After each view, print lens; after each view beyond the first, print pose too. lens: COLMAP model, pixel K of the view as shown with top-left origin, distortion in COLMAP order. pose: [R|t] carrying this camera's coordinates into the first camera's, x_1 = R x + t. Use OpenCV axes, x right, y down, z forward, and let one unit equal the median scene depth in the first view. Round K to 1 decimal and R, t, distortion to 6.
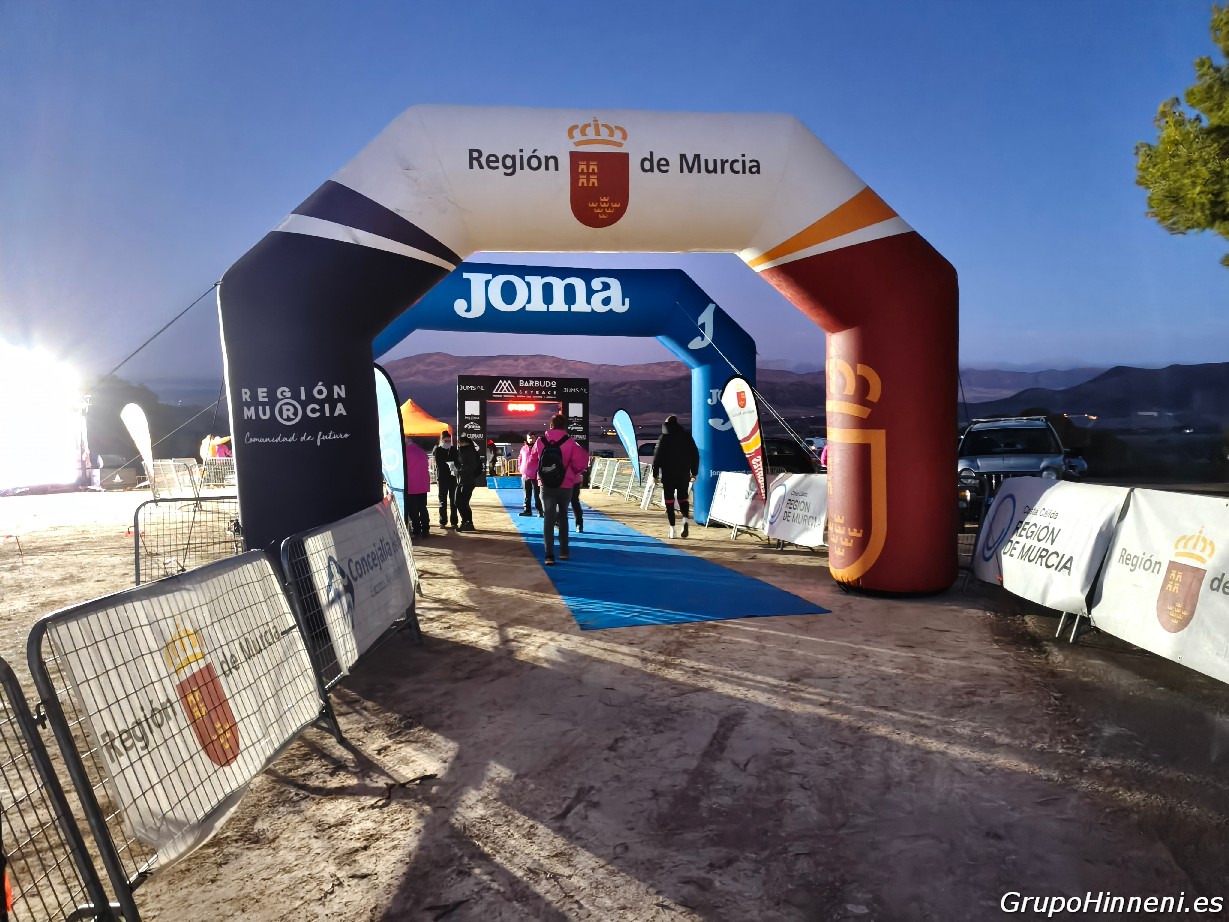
lens RADIAL K [[854.7, 0, 583.8], [0, 854.7, 461.2], [0, 0, 1]] dist [-0.039886, -0.000689]
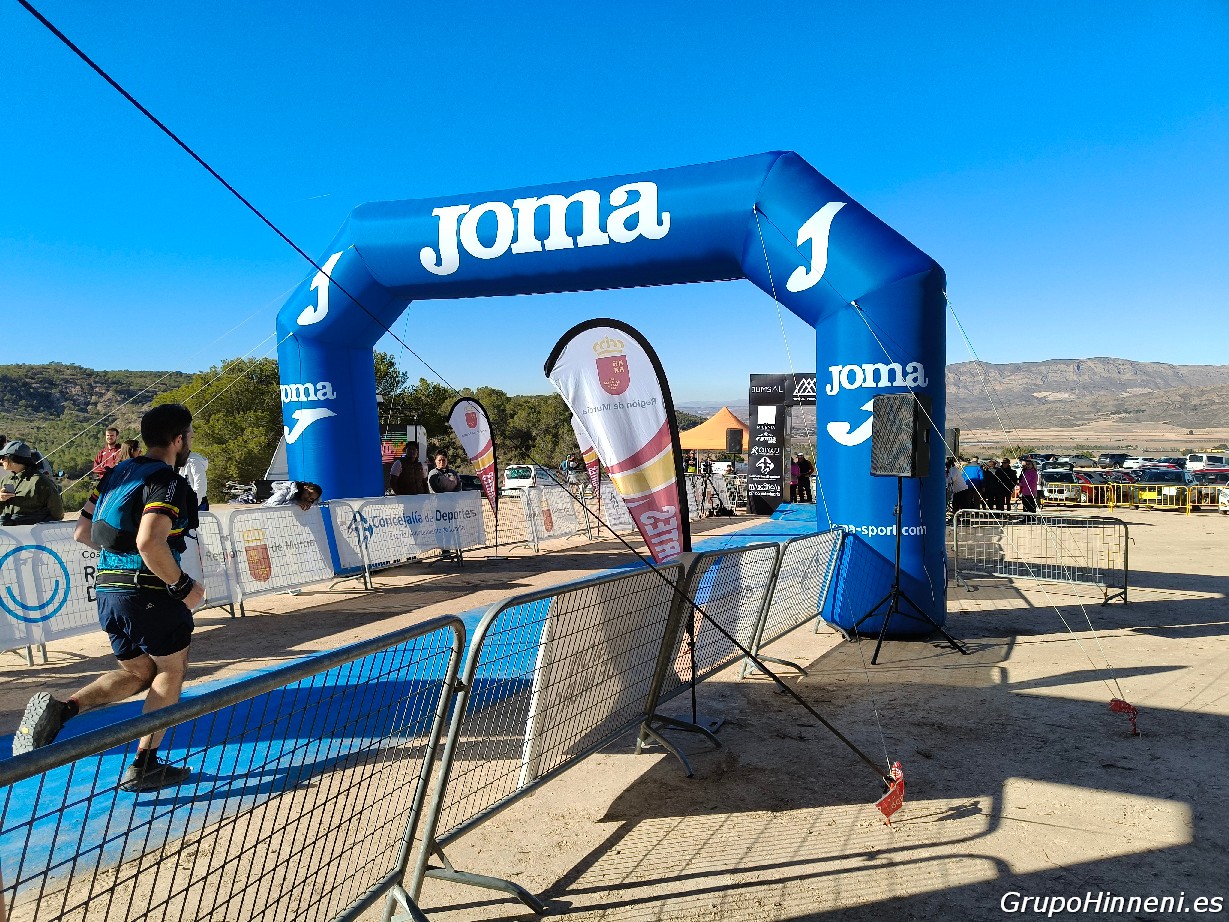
lens RADIAL K [[853.3, 0, 590.3], [0, 853.3, 460.1], [0, 0, 1]] dist [0.007815, 0.001042]
pose [[0.825622, 0.014708, -0.564031, 0.466229], [-0.024791, 0.999640, -0.010221, -0.024330], [0.563678, 0.022422, 0.825690, 0.697744]]
